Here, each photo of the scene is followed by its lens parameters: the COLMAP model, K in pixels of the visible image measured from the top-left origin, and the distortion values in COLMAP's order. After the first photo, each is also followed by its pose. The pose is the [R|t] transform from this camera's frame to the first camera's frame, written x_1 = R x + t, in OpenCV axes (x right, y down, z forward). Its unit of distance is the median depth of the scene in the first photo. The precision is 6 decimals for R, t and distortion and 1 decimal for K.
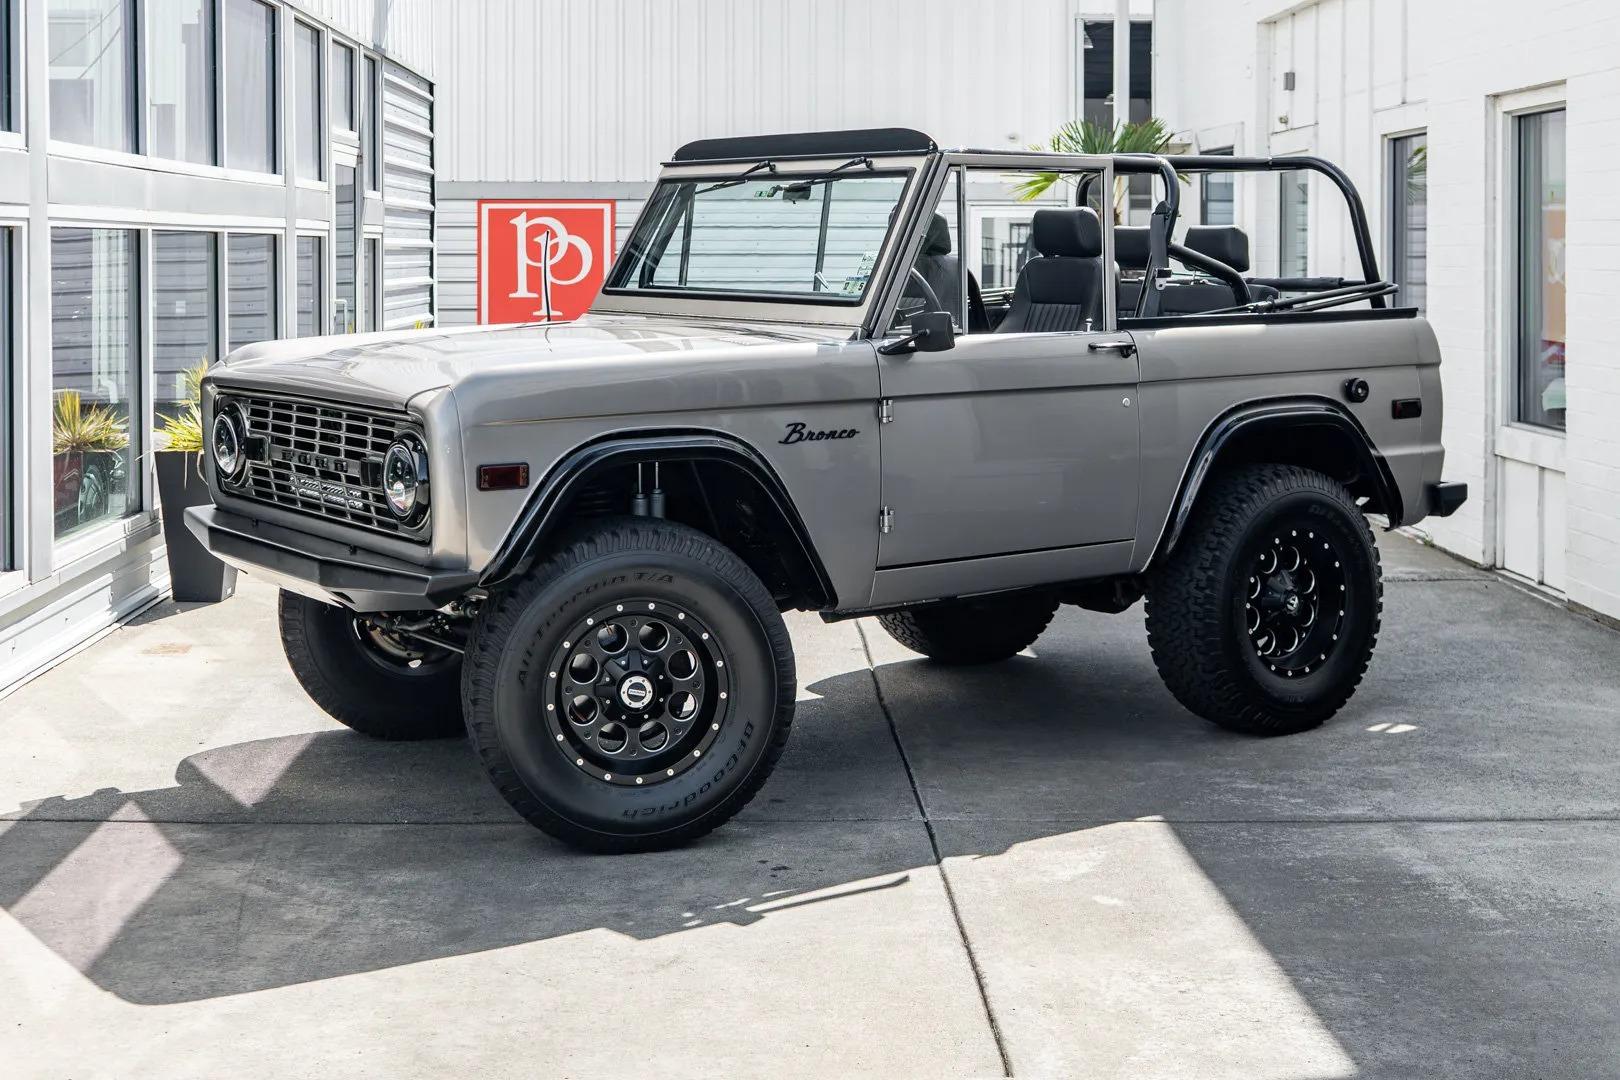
lens RADIAL K [[2253.0, 0, 810.0], [0, 2253.0, 540.0], [0, 0, 1]] dist [0.017747, 0.036666]
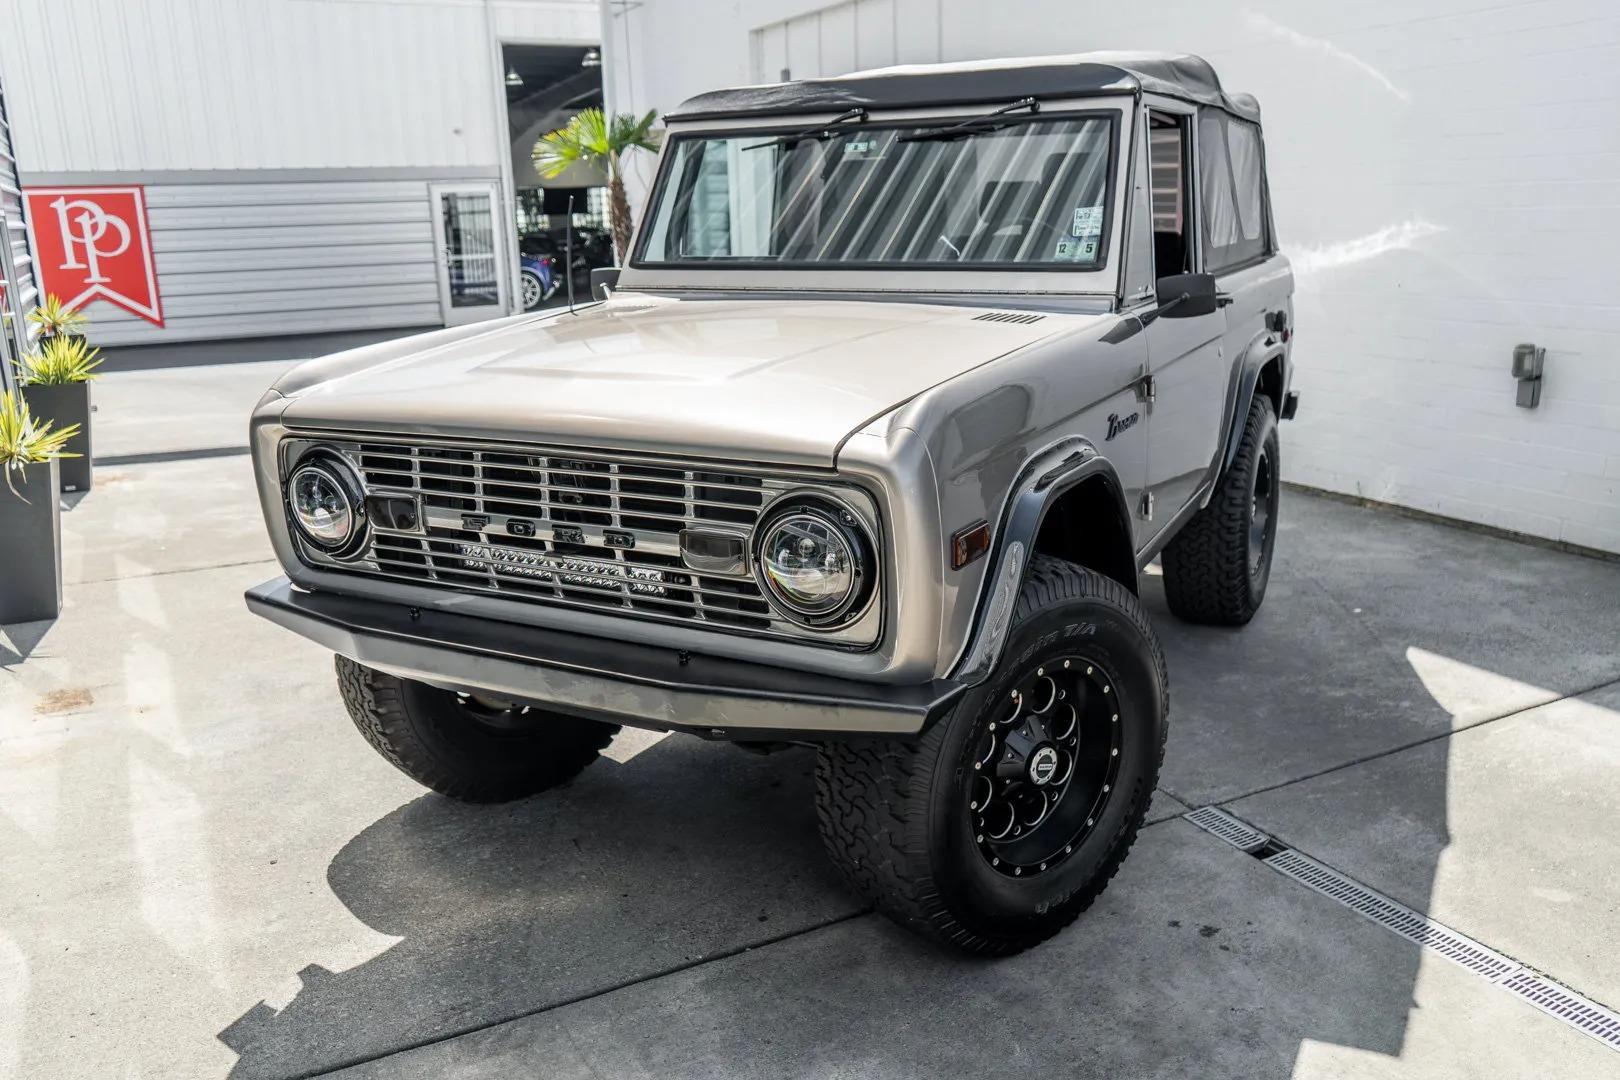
lens RADIAL K [[1315.8, 0, 815.2], [0, 1315.8, 569.7], [0, 0, 1]] dist [-0.005071, 0.005778]
pose [[0.896441, -0.147482, 0.417902, -0.312509], [0.088427, 0.983564, 0.157424, -0.079537], [-0.434250, -0.104168, 0.894749, 0.569921]]
